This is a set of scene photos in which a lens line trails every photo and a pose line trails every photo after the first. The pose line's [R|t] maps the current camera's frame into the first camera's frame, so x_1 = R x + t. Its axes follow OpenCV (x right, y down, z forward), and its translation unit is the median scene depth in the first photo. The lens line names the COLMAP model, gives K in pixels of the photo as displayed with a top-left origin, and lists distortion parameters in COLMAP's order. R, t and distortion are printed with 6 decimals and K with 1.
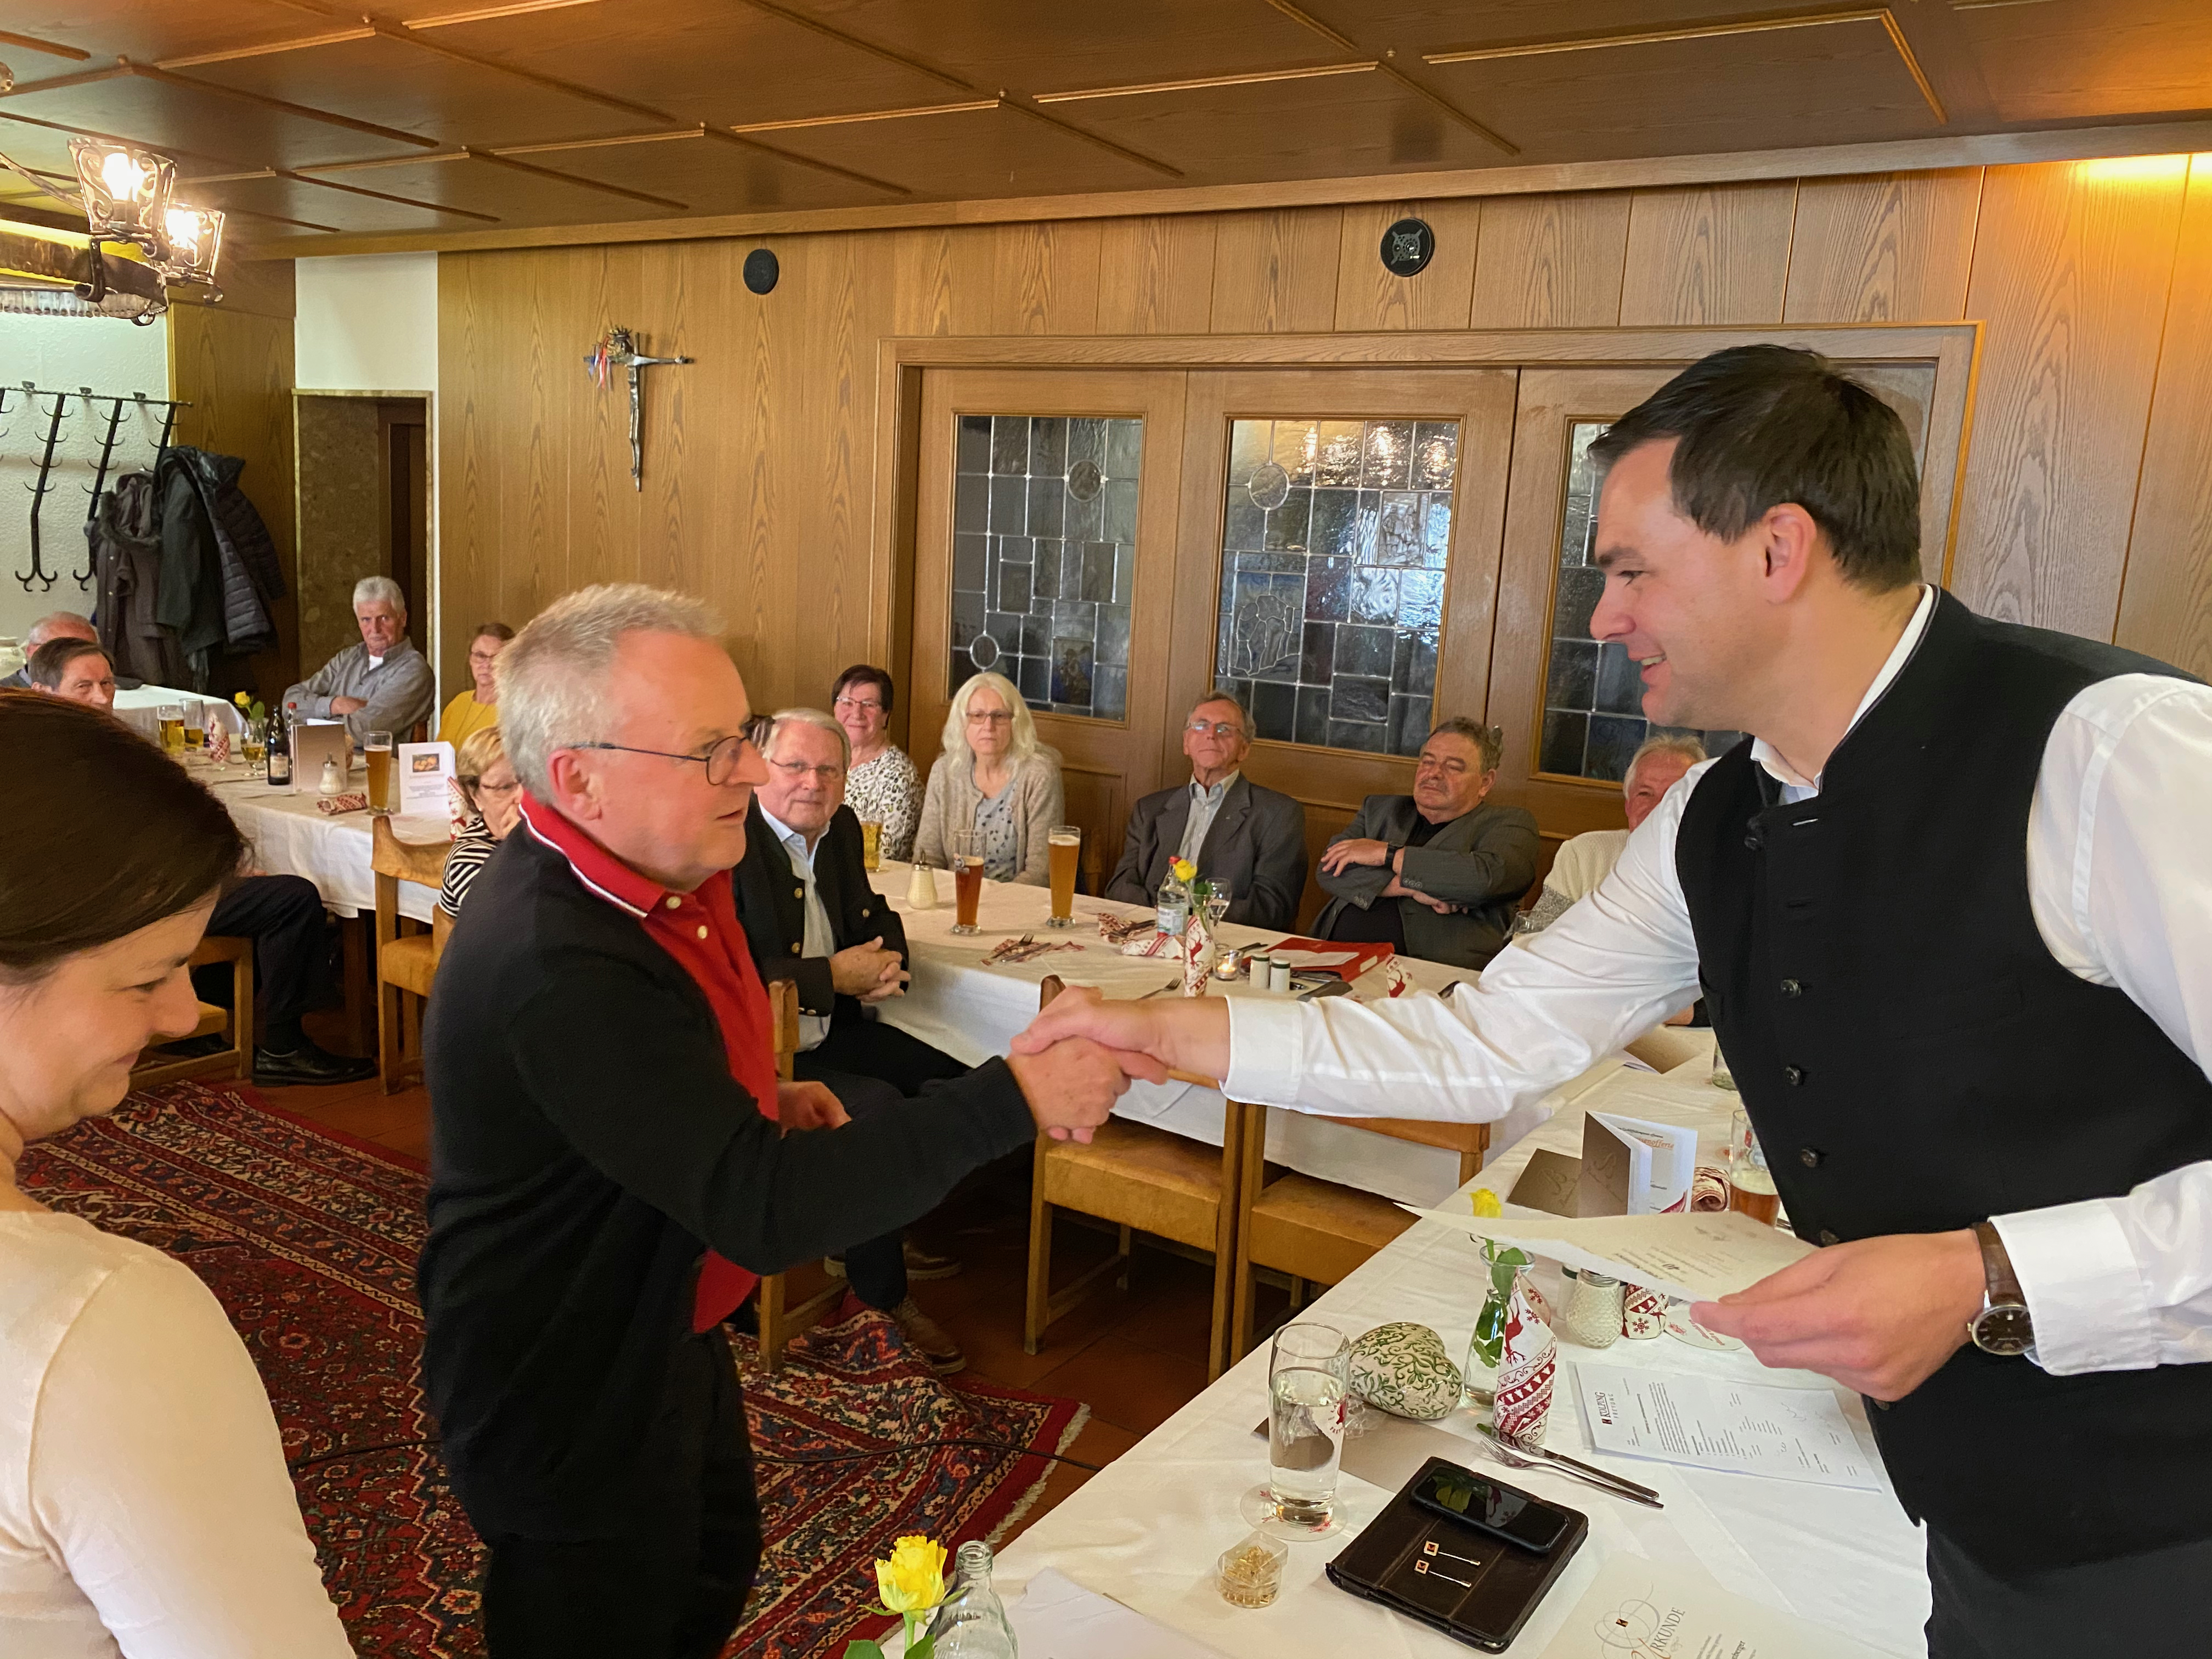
lens RADIAL K [[1686.3, 0, 1114.9], [0, 1686.3, 826.9], [0, 0, 1]] dist [0.024730, -0.032144]
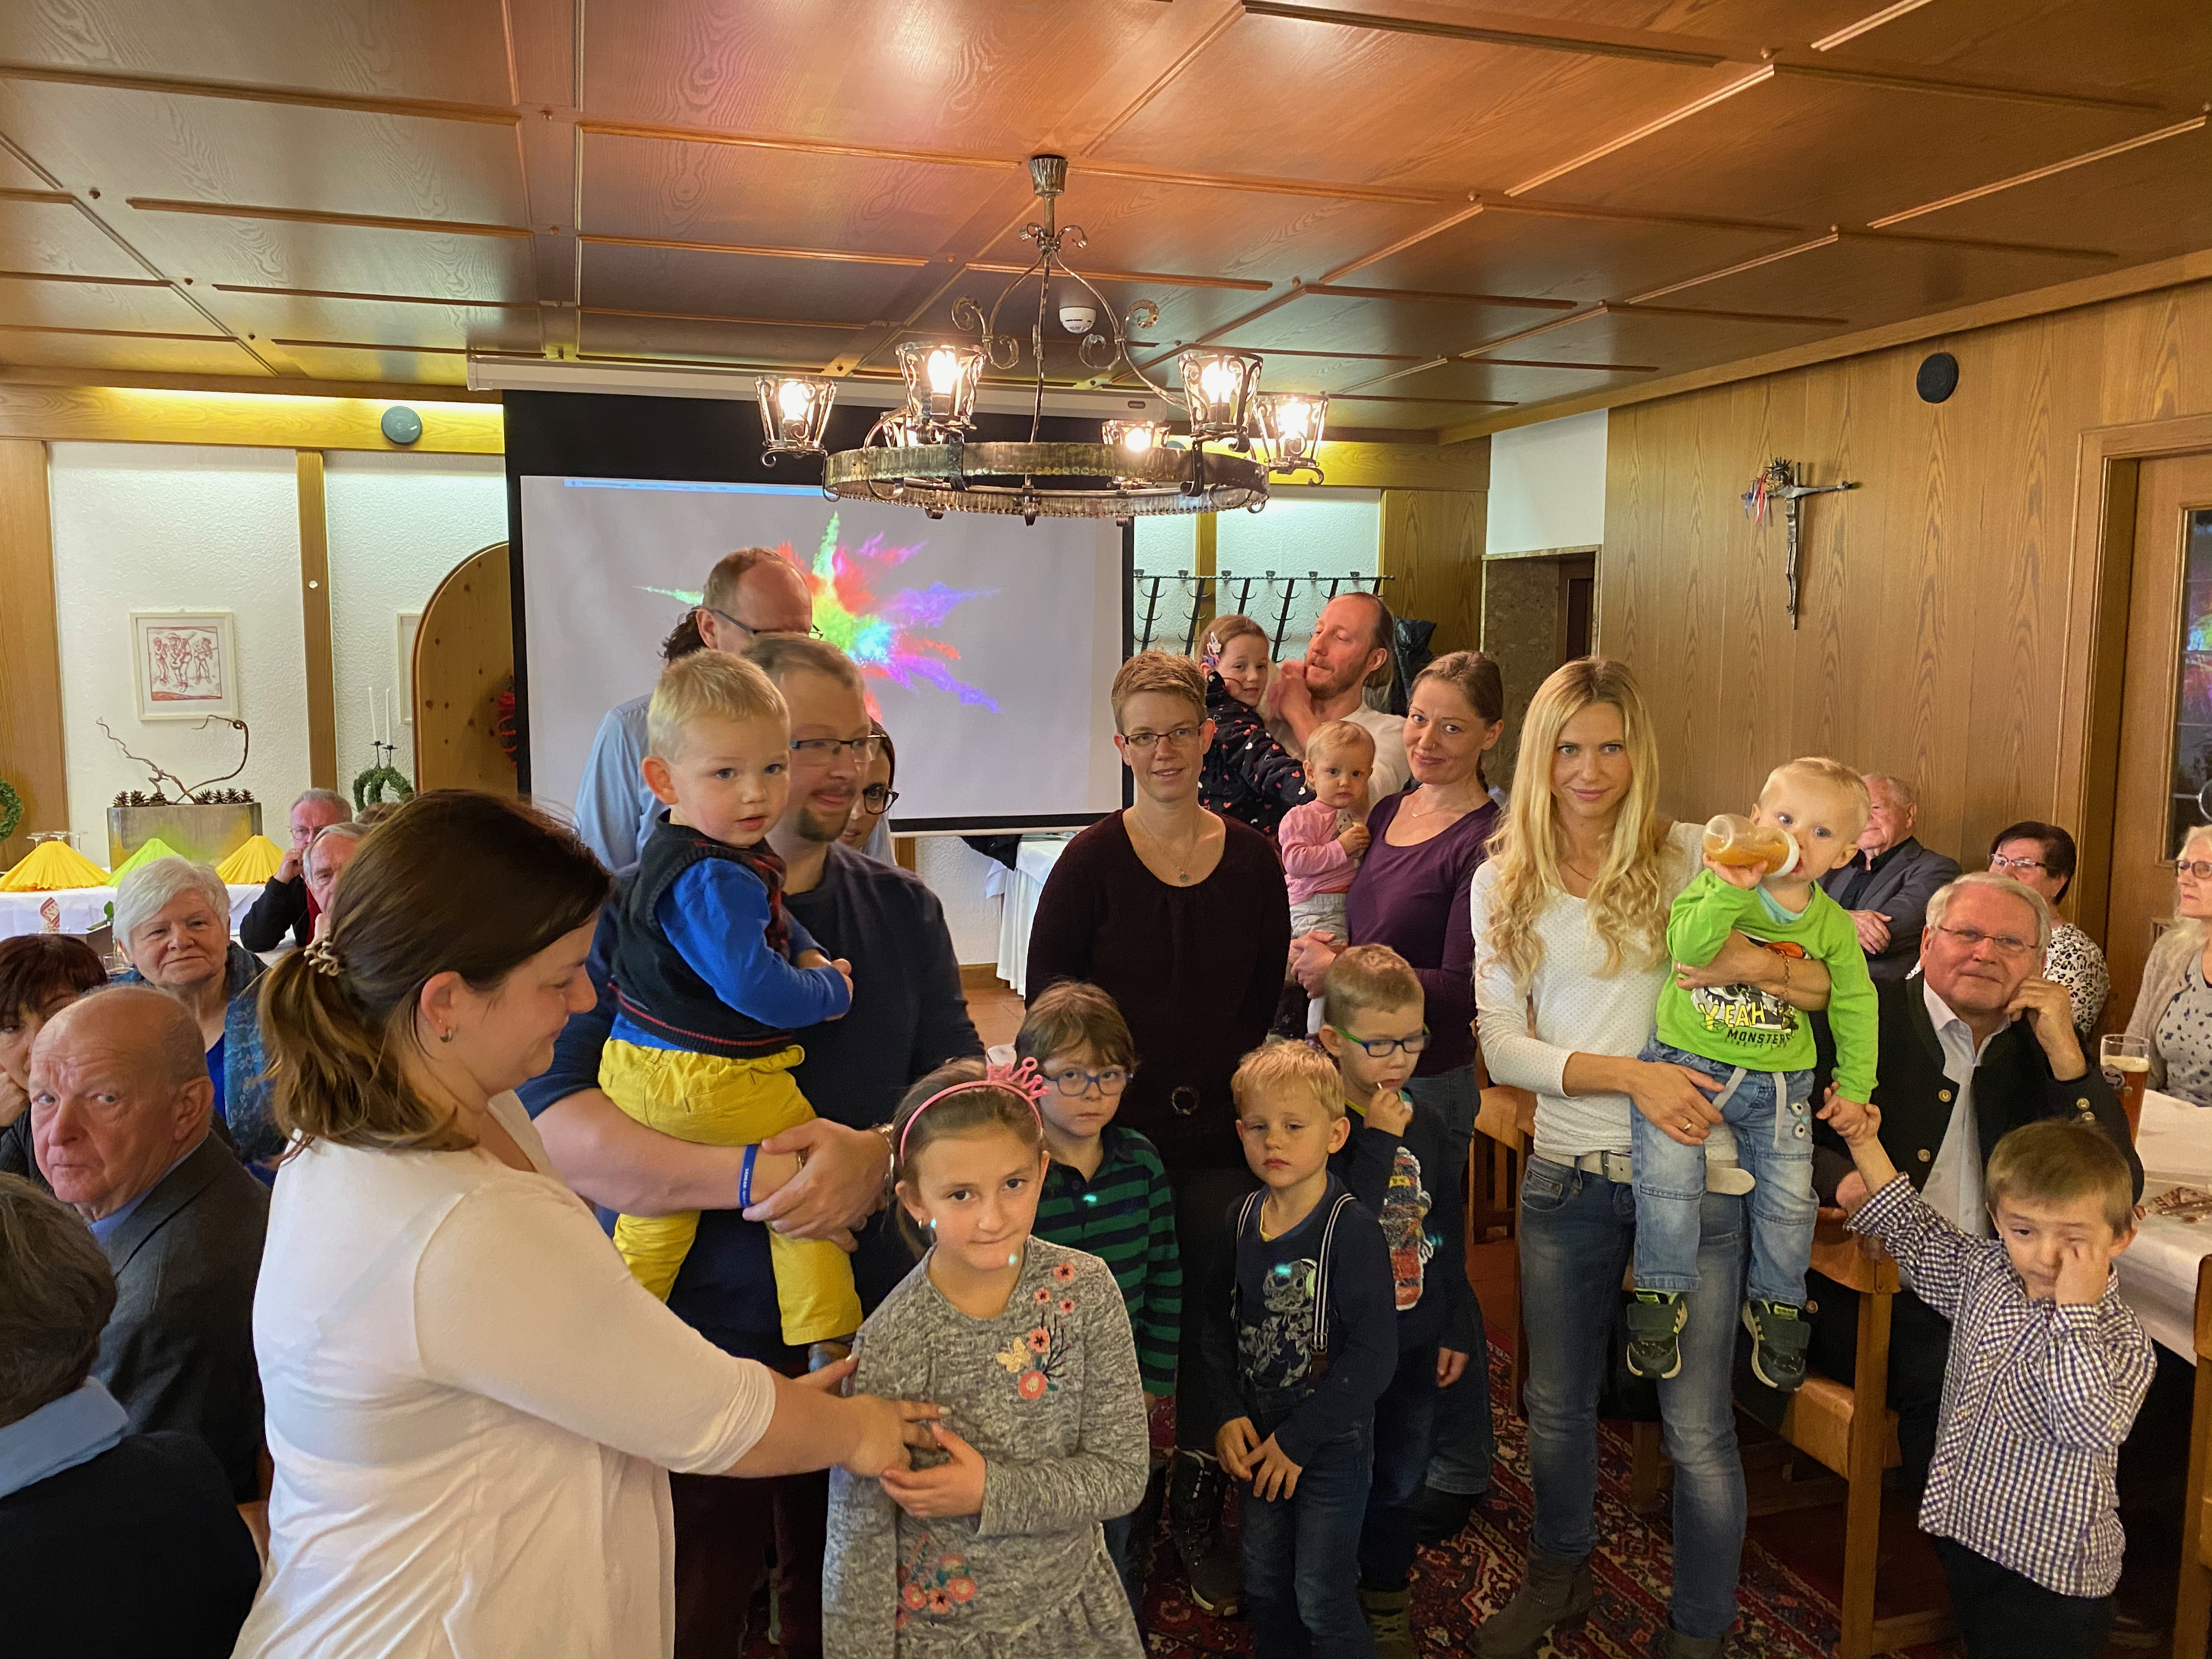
lens RADIAL K [[1686.3, 0, 1112.9], [0, 1686.3, 820.8], [0, 0, 1]] dist [0.024730, -0.032144]
pose [[0.763309, 0.011830, -0.645925, 0.047732], [-0.067949, 0.995757, -0.062060, -0.013389], [0.642450, 0.091261, 0.760874, 0.079563]]
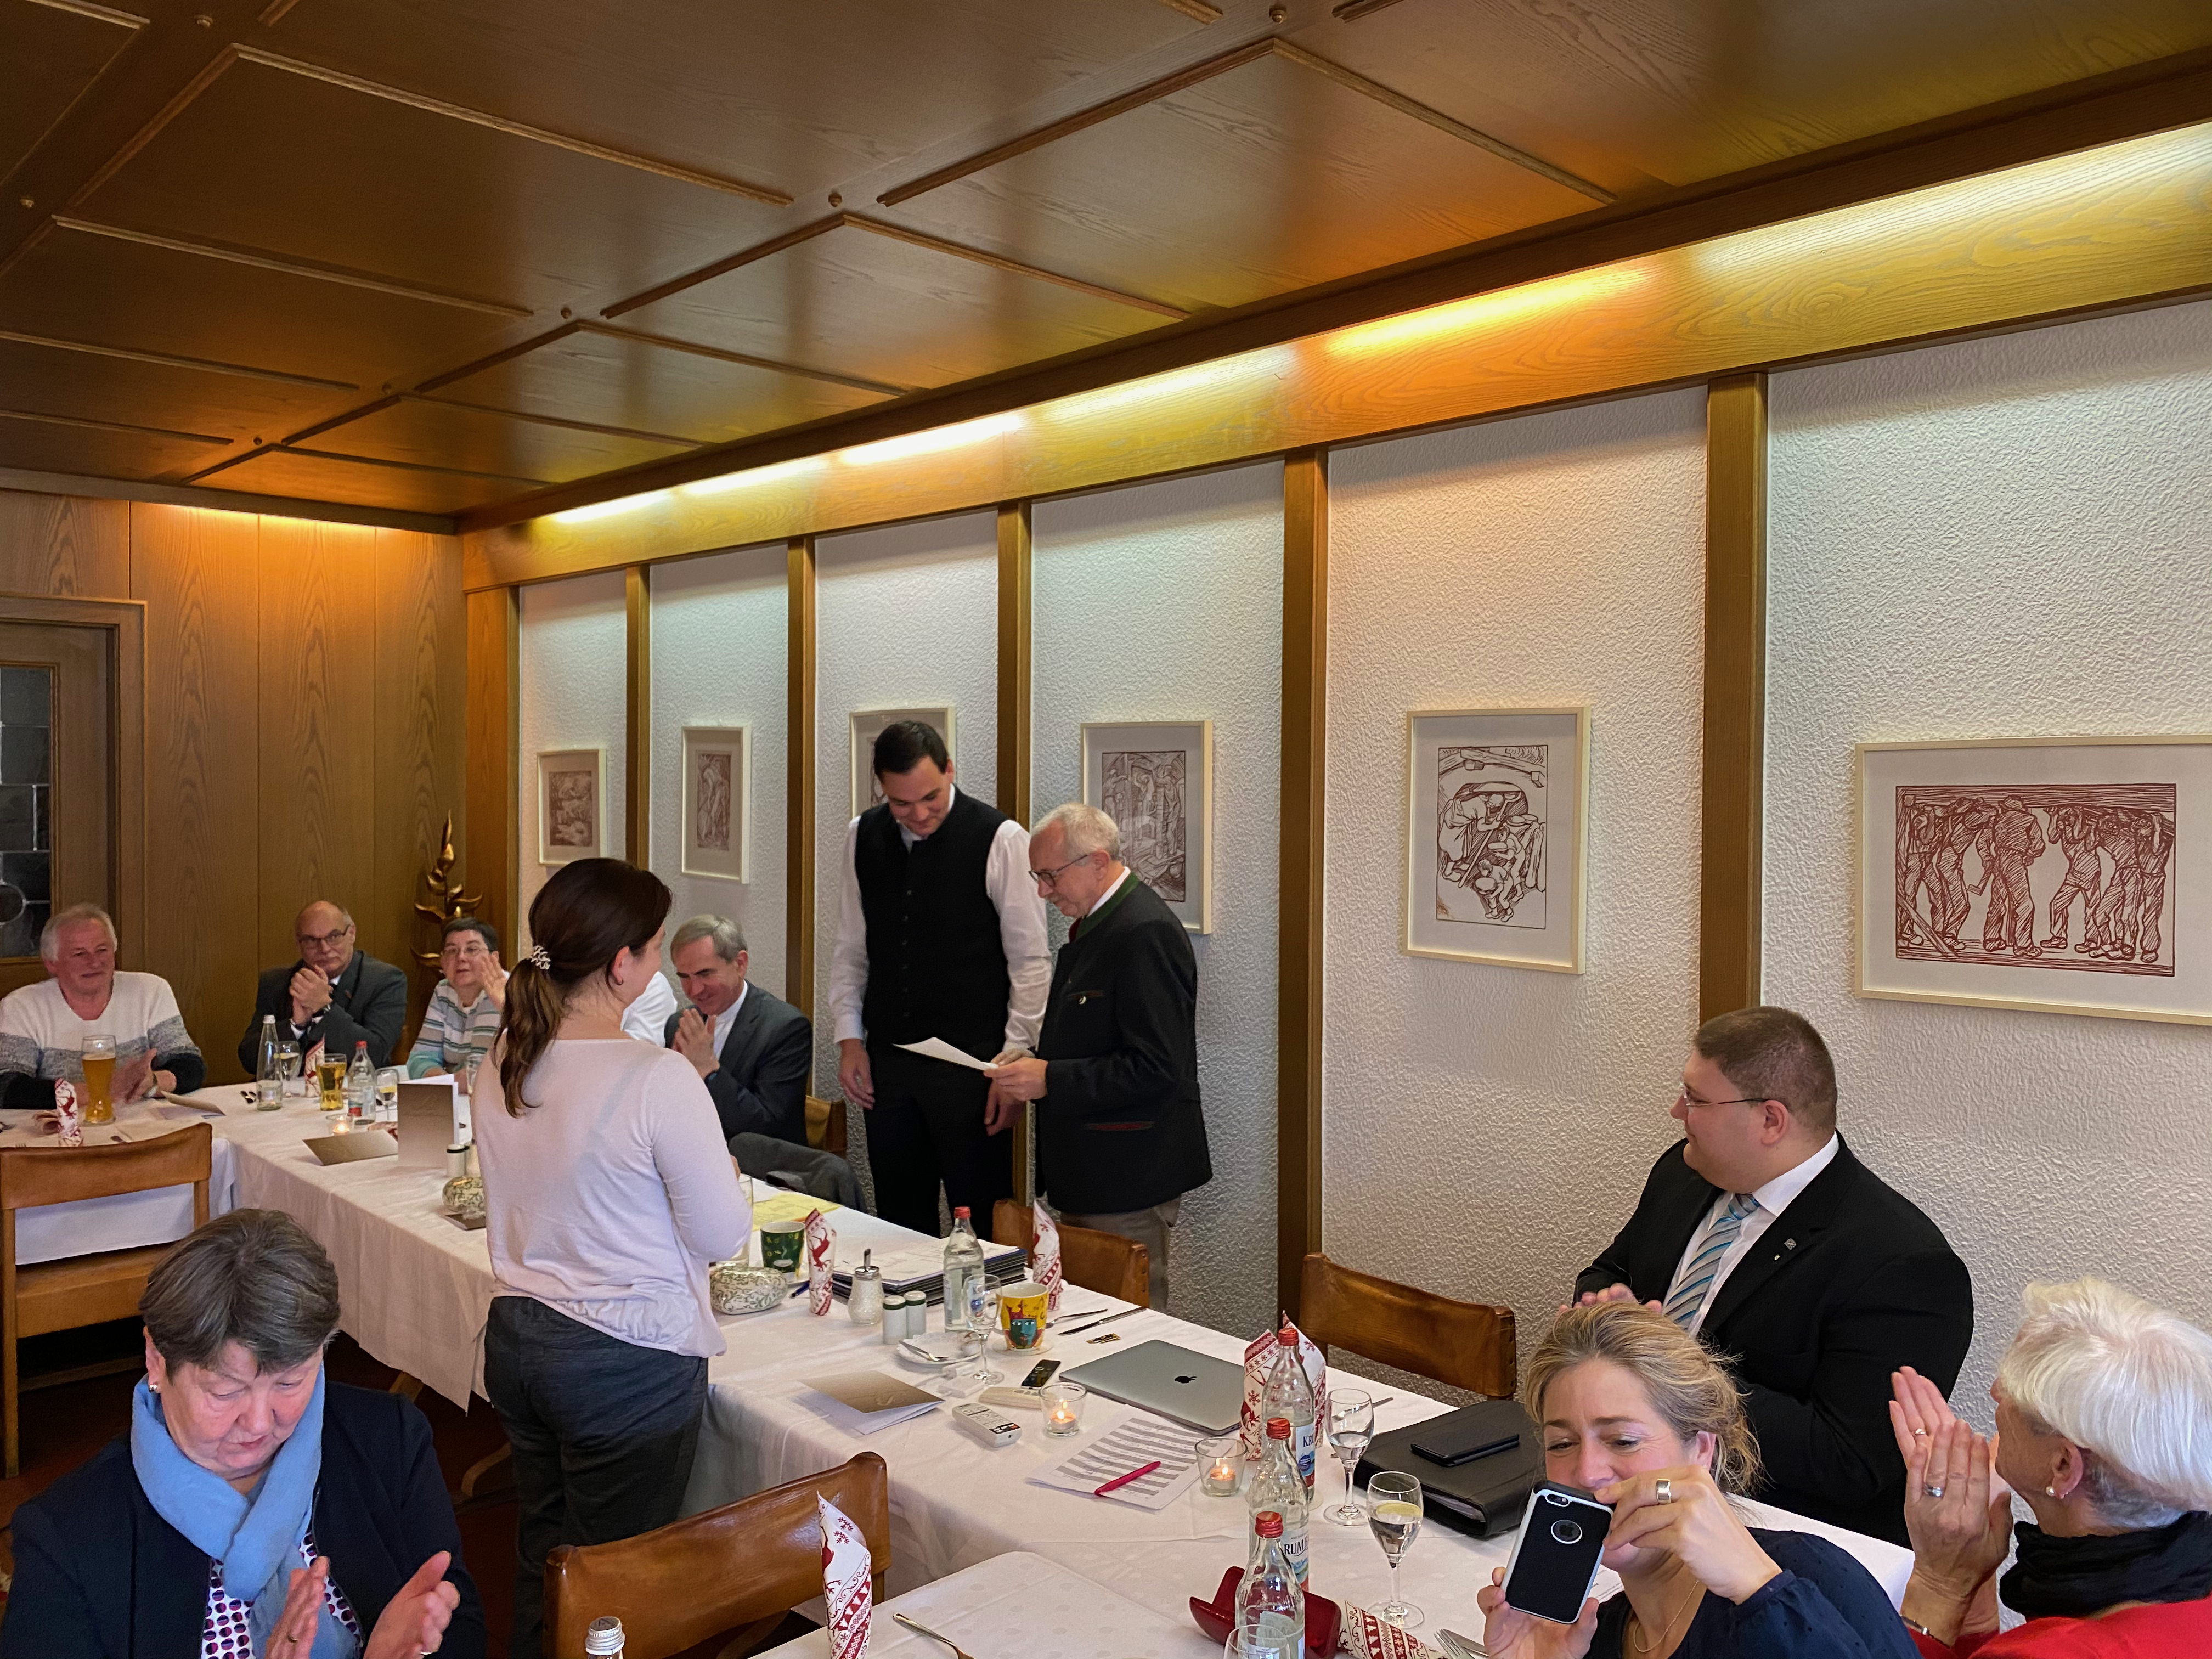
lens RADIAL K [[1686.3, 0, 1133.0], [0, 1686.3, 821.1], [0, 0, 1]] dist [0.024730, -0.032144]
pose [[0.224541, -0.079123, 0.971247, -0.608808], [0.172386, 0.984204, 0.040325, -0.021567], [-0.959095, 0.158375, 0.234634, -0.106984]]
